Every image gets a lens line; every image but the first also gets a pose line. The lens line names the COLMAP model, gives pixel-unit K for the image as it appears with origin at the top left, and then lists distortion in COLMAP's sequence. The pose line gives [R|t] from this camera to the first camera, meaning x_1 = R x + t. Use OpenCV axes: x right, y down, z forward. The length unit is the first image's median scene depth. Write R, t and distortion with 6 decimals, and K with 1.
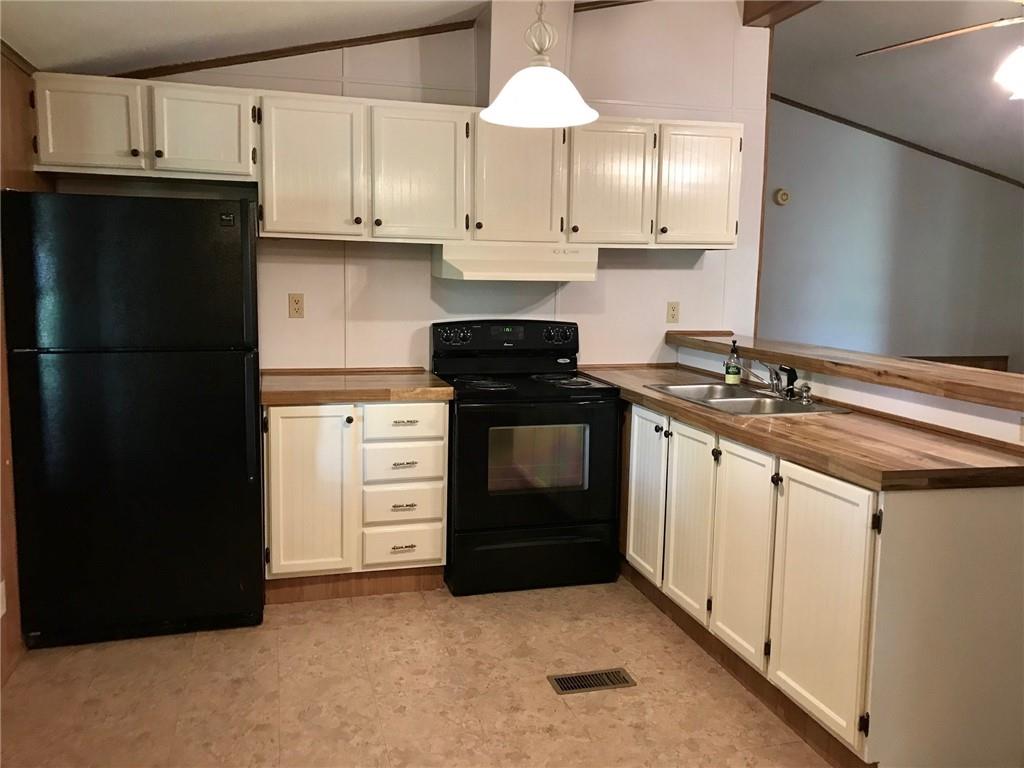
lens RADIAL K [[842.3, 0, 509.5], [0, 842.3, 380.7], [0, 0, 1]] dist [0.010954, 0.000324]
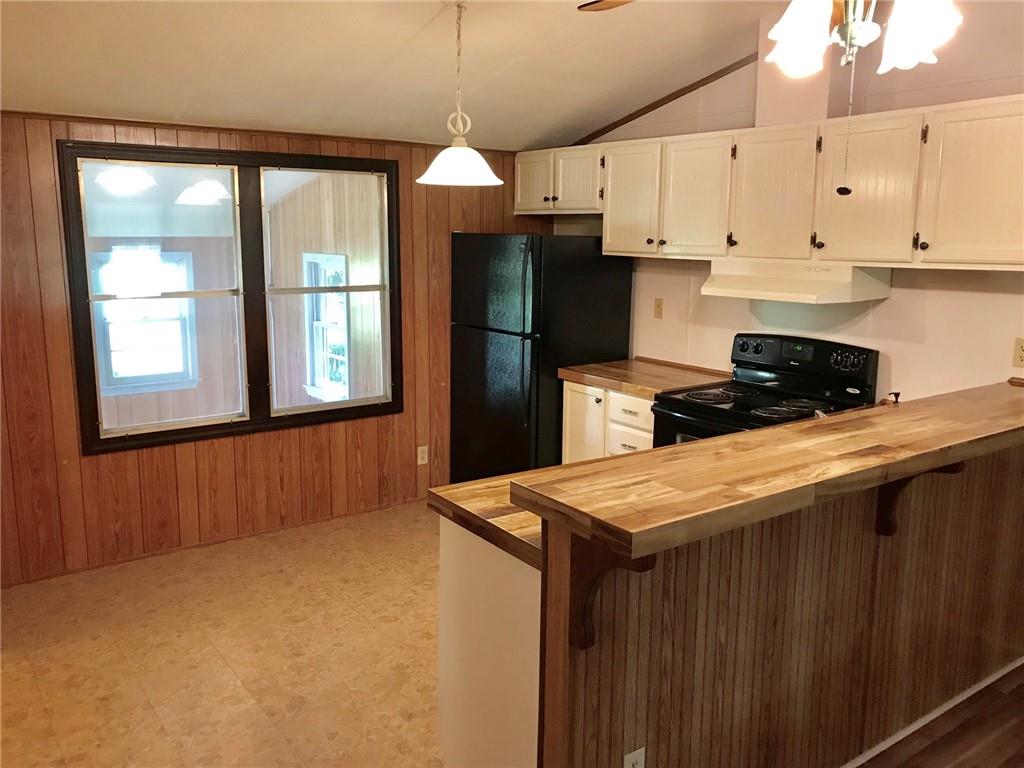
lens RADIAL K [[842.3, 0, 510.0], [0, 842.3, 379.7], [0, 0, 1]] dist [0.010954, 0.000324]
pose [[0.342371, 0.148354, -0.927779, 0.977916], [-0.120447, 0.986238, 0.113254, -0.117665], [0.931813, 0.072973, 0.355528, 0.441691]]
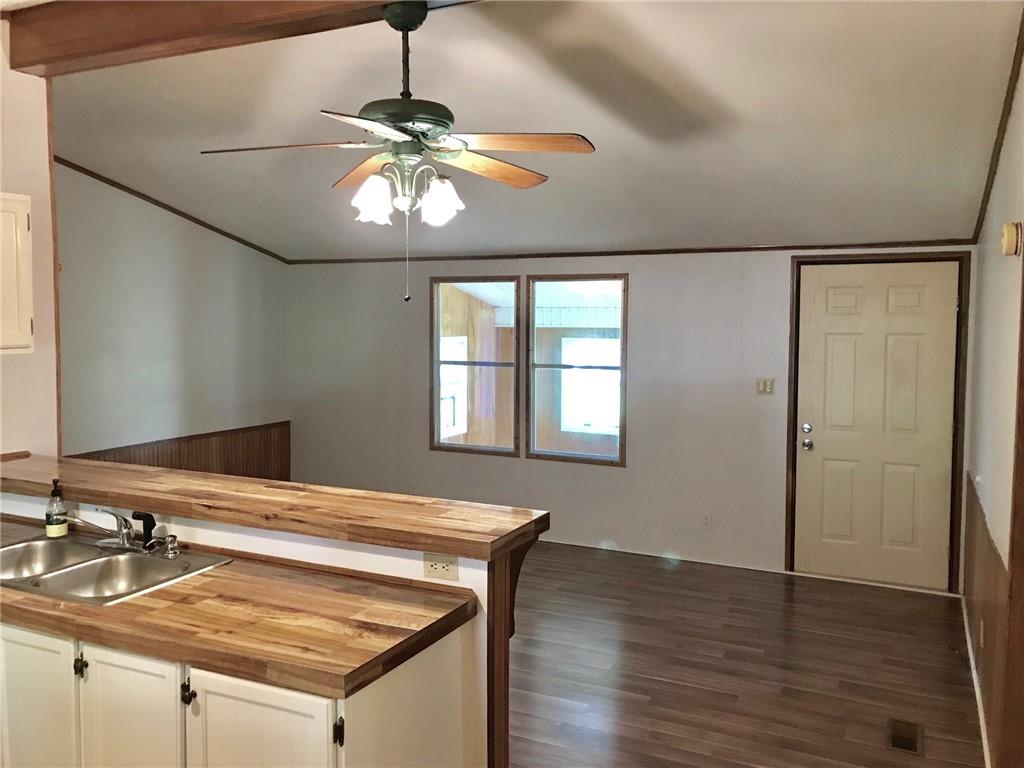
lens RADIAL K [[842.3, 0, 515.0], [0, 842.3, 375.2], [0, 0, 1]] dist [0.010954, 0.000324]
pose [[0.651870, -0.062083, 0.755785, -0.041826], [0.099653, 0.995013, -0.004217, -0.109643], [-0.751755, 0.078066, 0.654806, 0.191754]]
